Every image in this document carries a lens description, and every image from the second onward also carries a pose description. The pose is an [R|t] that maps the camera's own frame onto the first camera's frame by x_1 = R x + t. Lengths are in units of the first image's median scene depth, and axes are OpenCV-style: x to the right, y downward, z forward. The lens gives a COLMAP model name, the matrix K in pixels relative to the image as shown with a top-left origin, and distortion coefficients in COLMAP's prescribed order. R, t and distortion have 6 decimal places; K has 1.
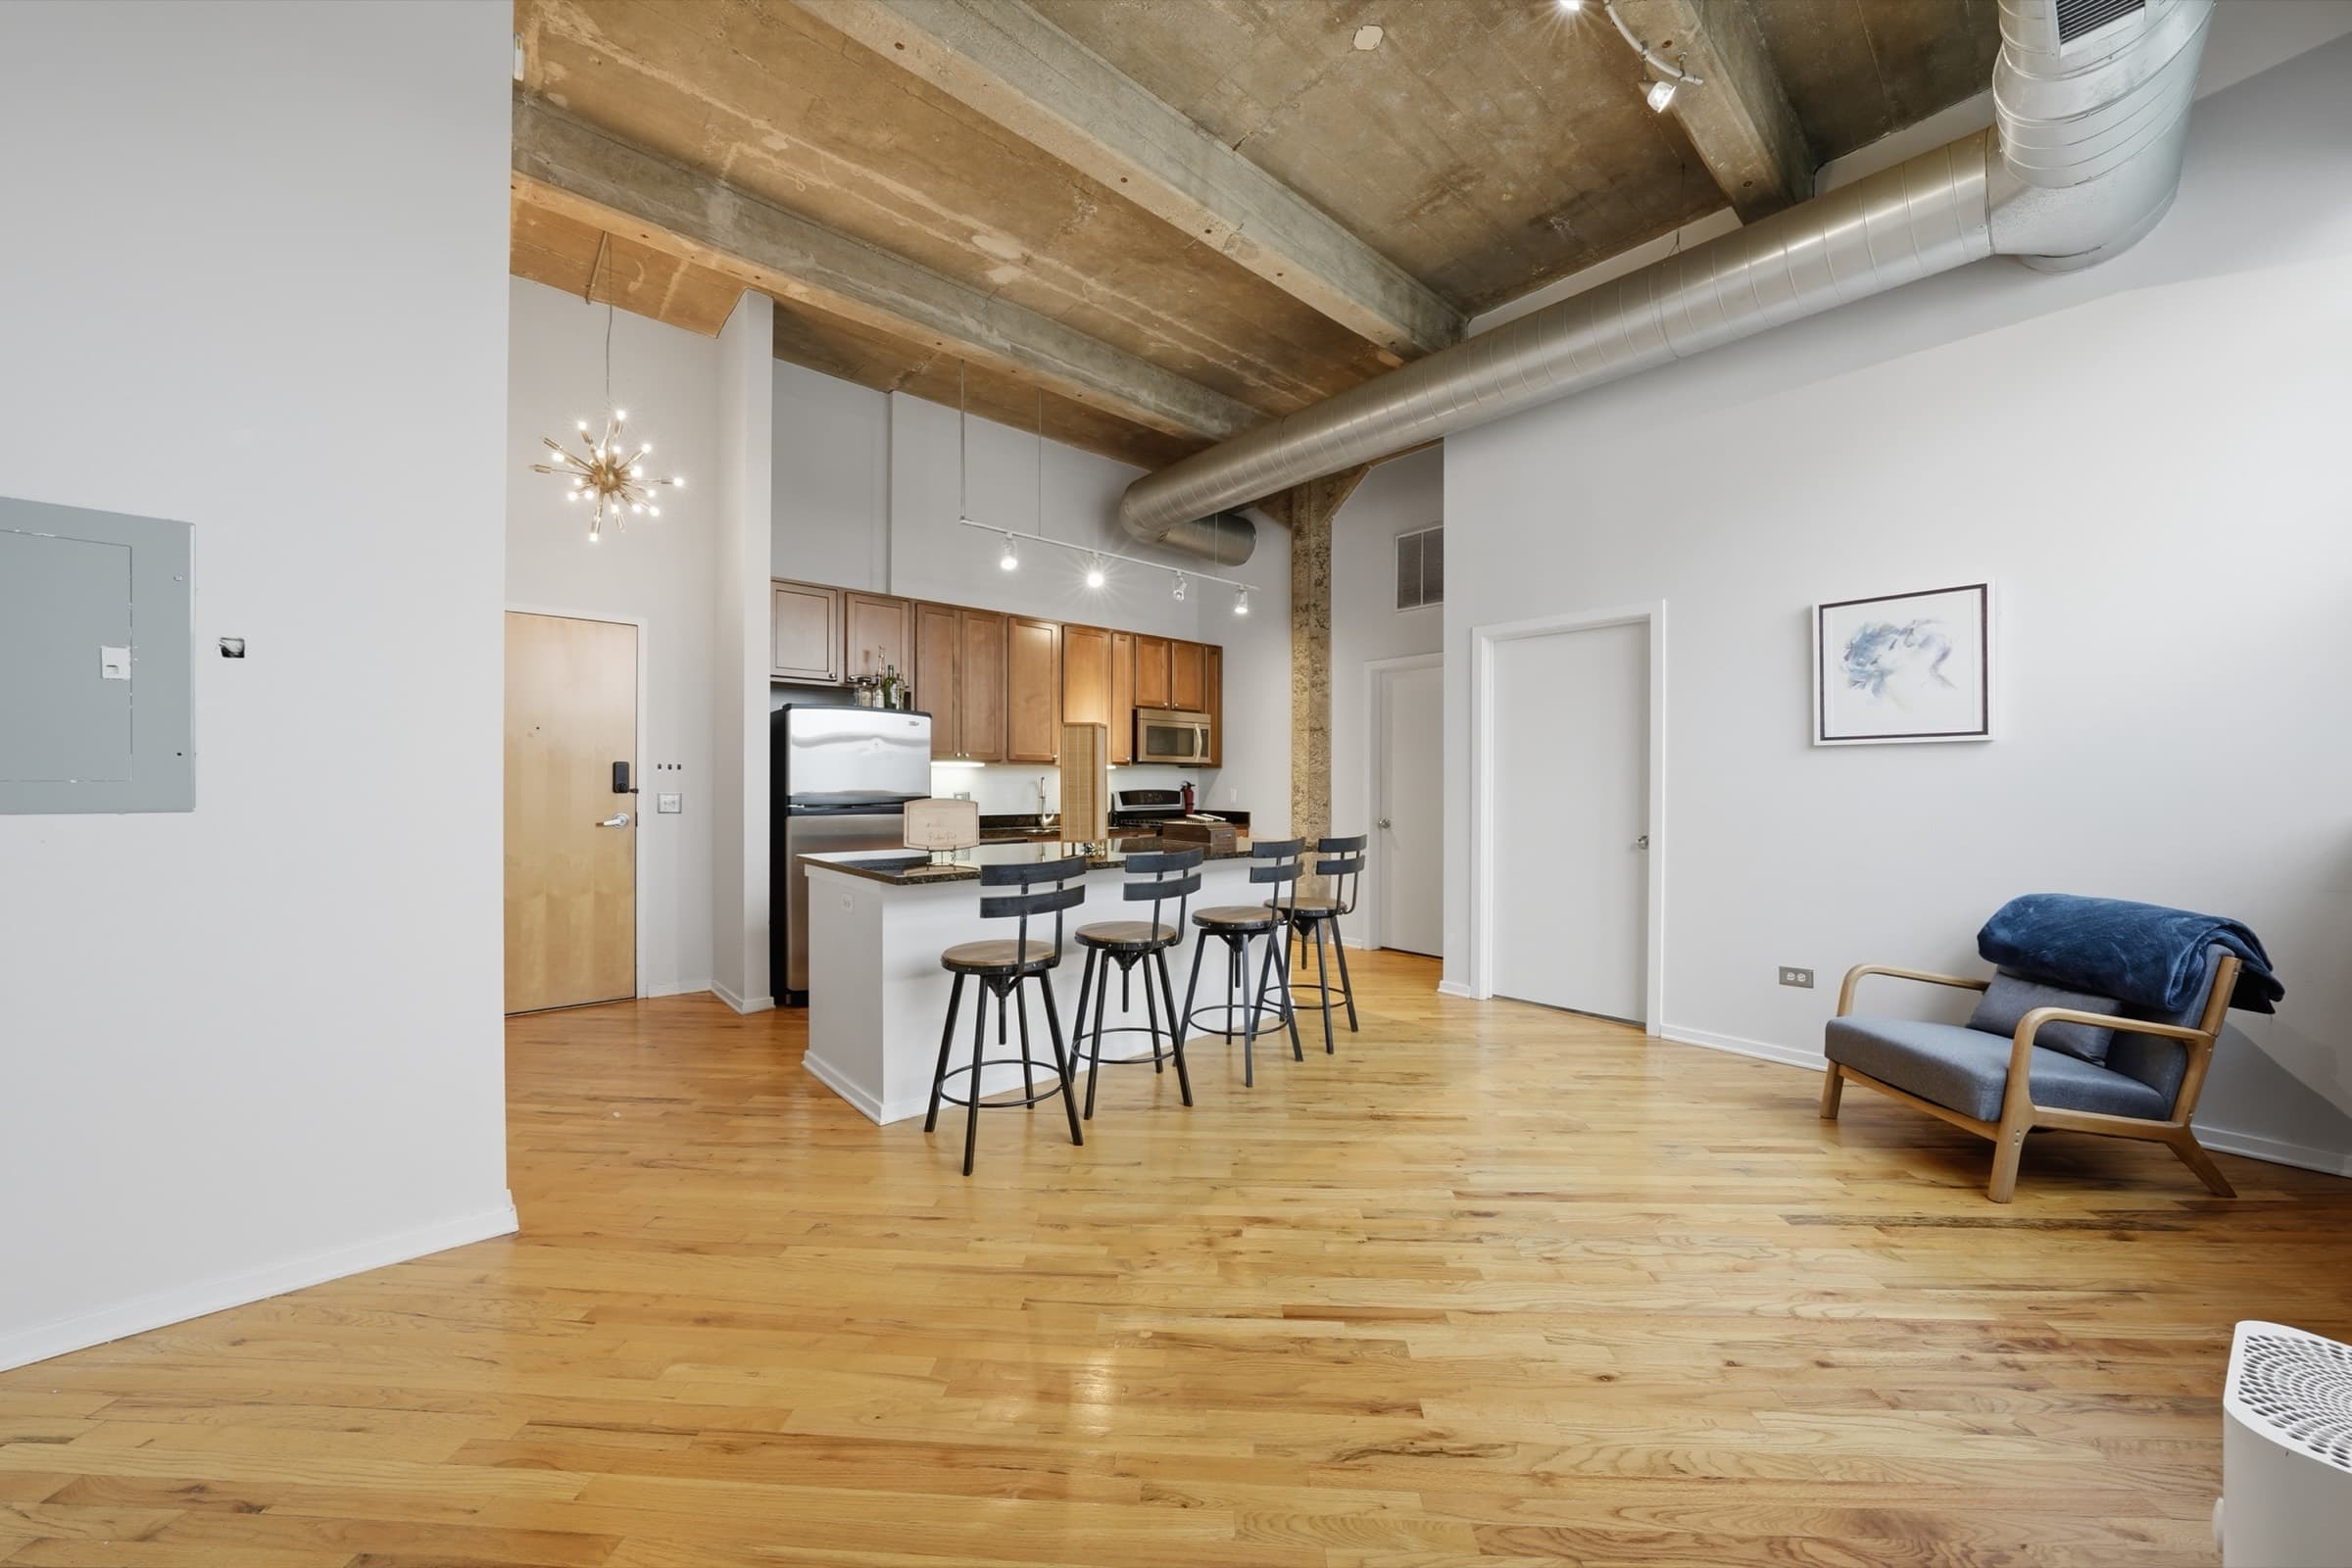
lens RADIAL K [[816.5, 0, 1181.2], [0, 816.5, 778.7], [0, 0, 1]] dist [-0.030499, 0.005911]
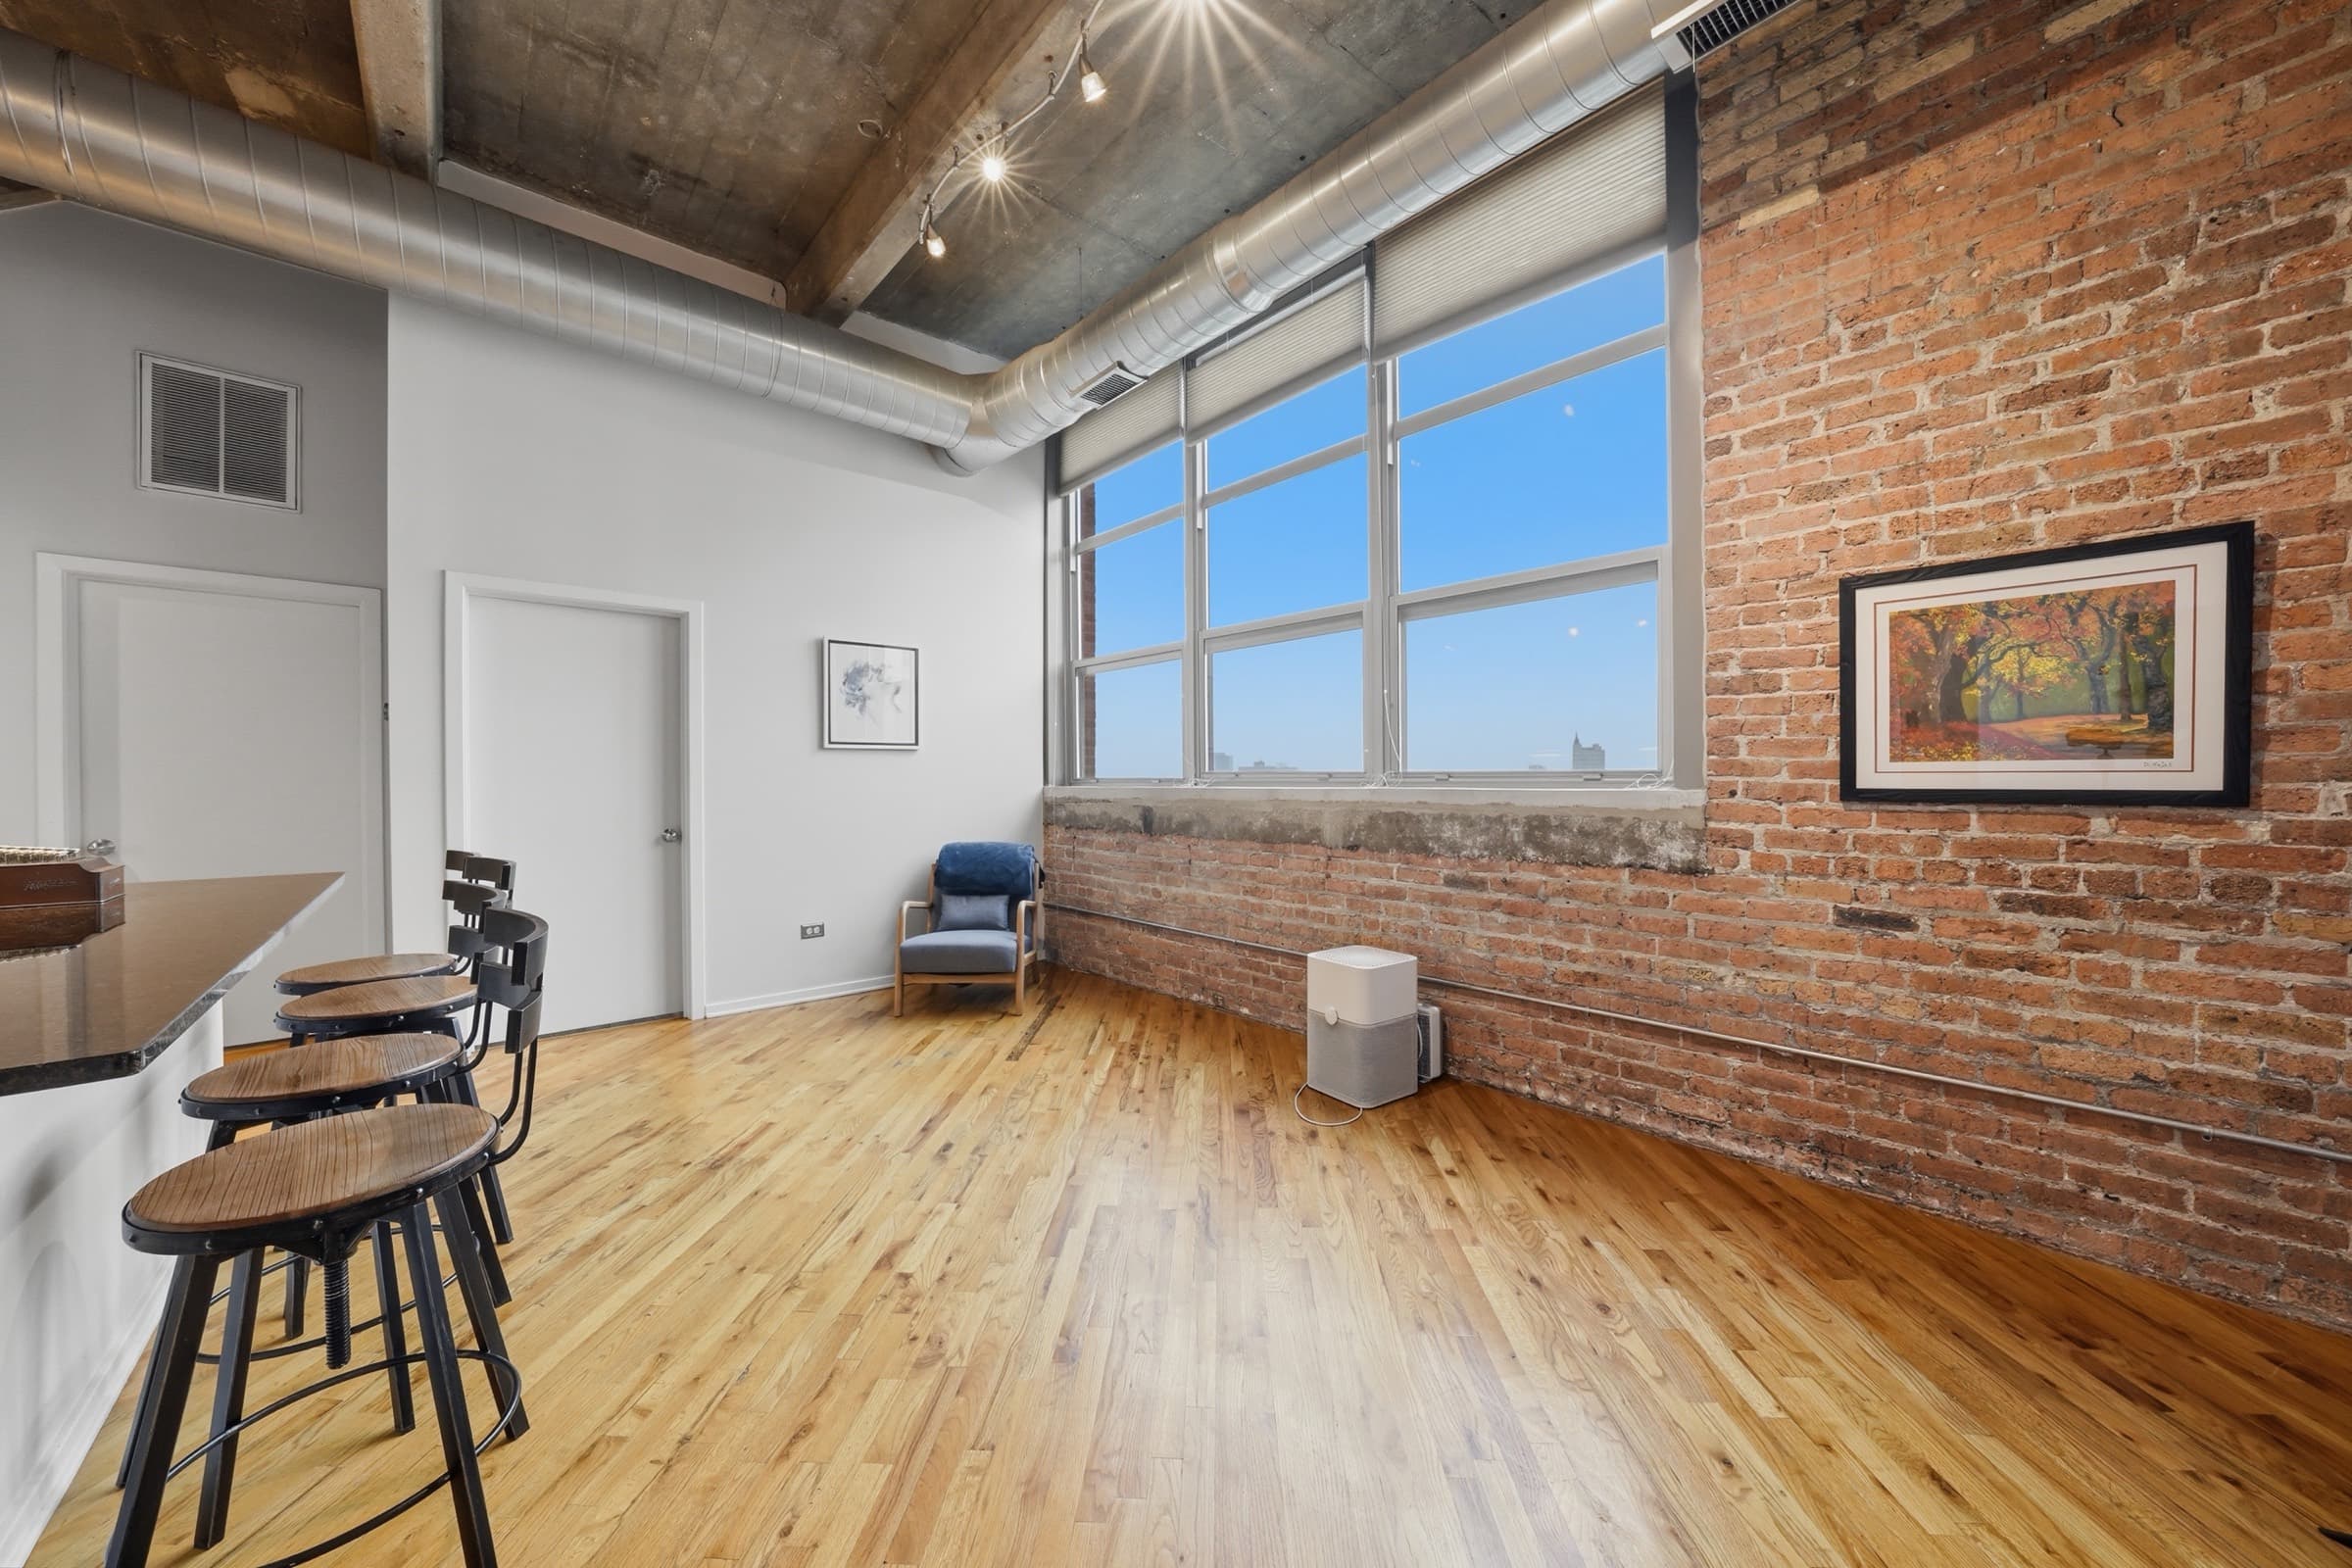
lens RADIAL K [[821.4, 0, 1141.0], [0, 821.4, 790.9], [0, 0, 1]] dist [-0.028981, 0.006083]
pose [[0.029947, -0.016357, 0.999418, -0.521146], [-0.007240, 0.999836, 0.016581, 0.002887], [-0.999525, -0.007732, 0.029823, 0.455309]]
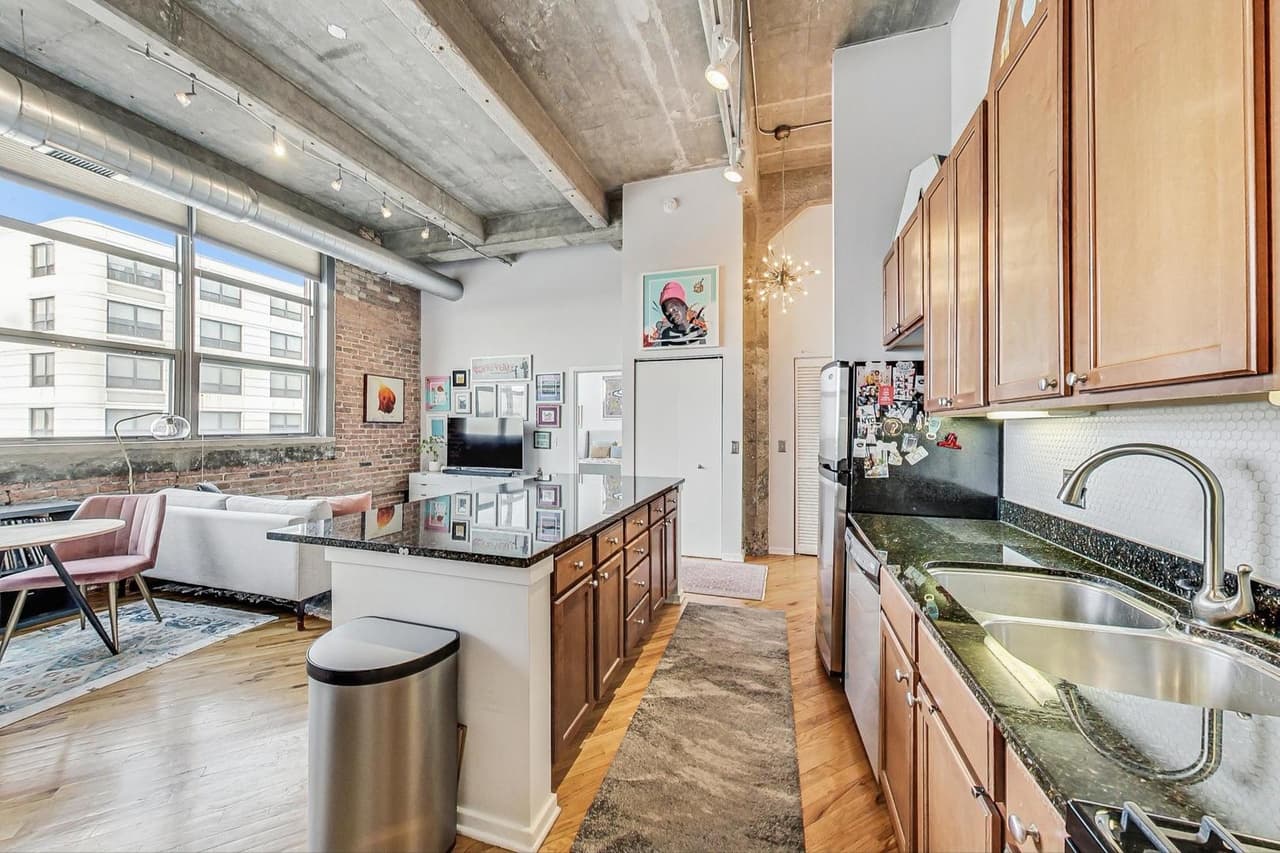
lens RADIAL K [[453.5, 0, 638.3], [0, 453.5, 424.4], [0, 0, 1]] dist [0.000220, -0.000312]
pose [[-0.863109, -0.008418, -0.504947, 0.123598], [-0.002101, 0.999912, -0.013077, -0.015046], [0.505013, -0.010226, -0.863051, 1.849605]]
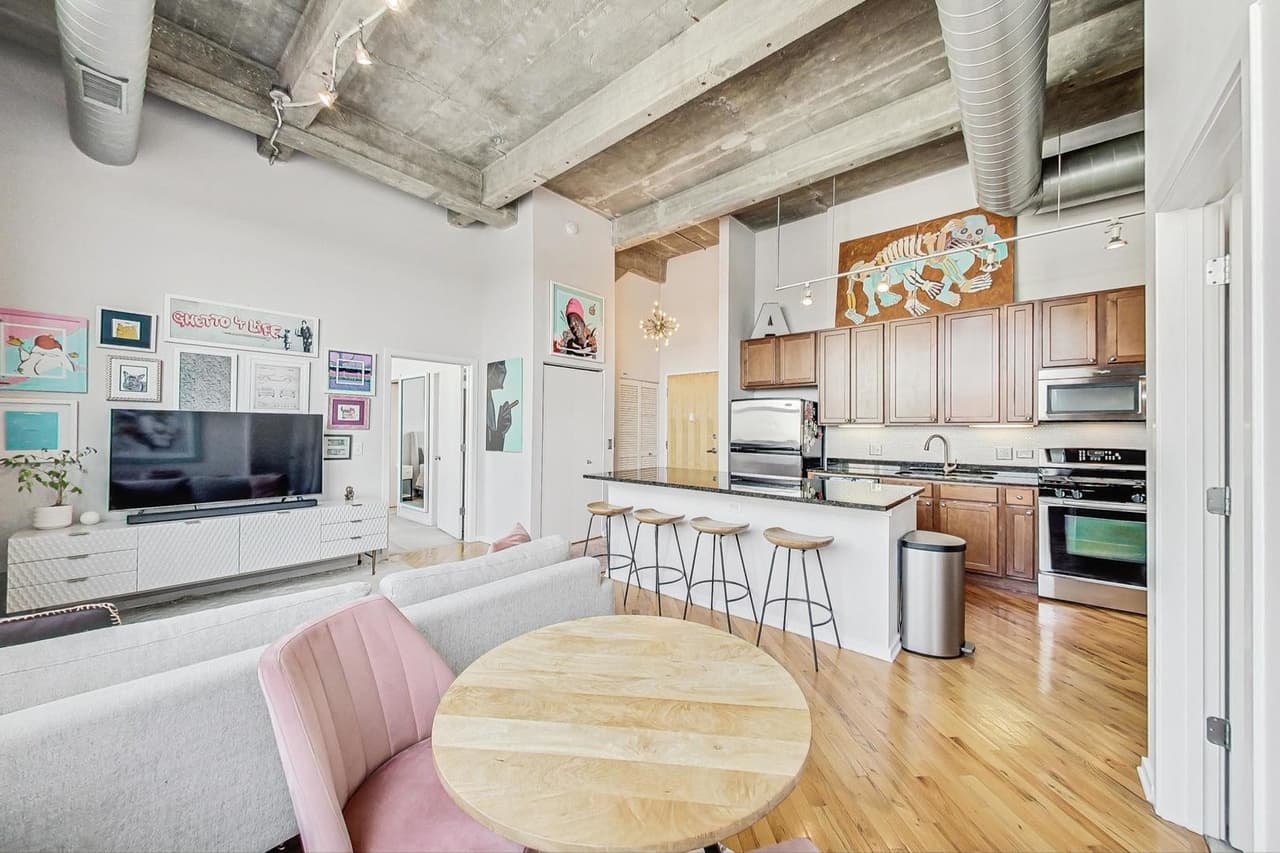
lens RADIAL K [[453.5, 0, 638.3], [0, 453.5, 424.4], [0, 0, 1]] dist [0.000220, -0.000312]
pose [[0.132696, -0.011971, -0.991085, 0.863483], [0.002888, 0.999927, -0.011691, -0.021029], [0.991153, -0.001311, 0.132721, 0.761161]]
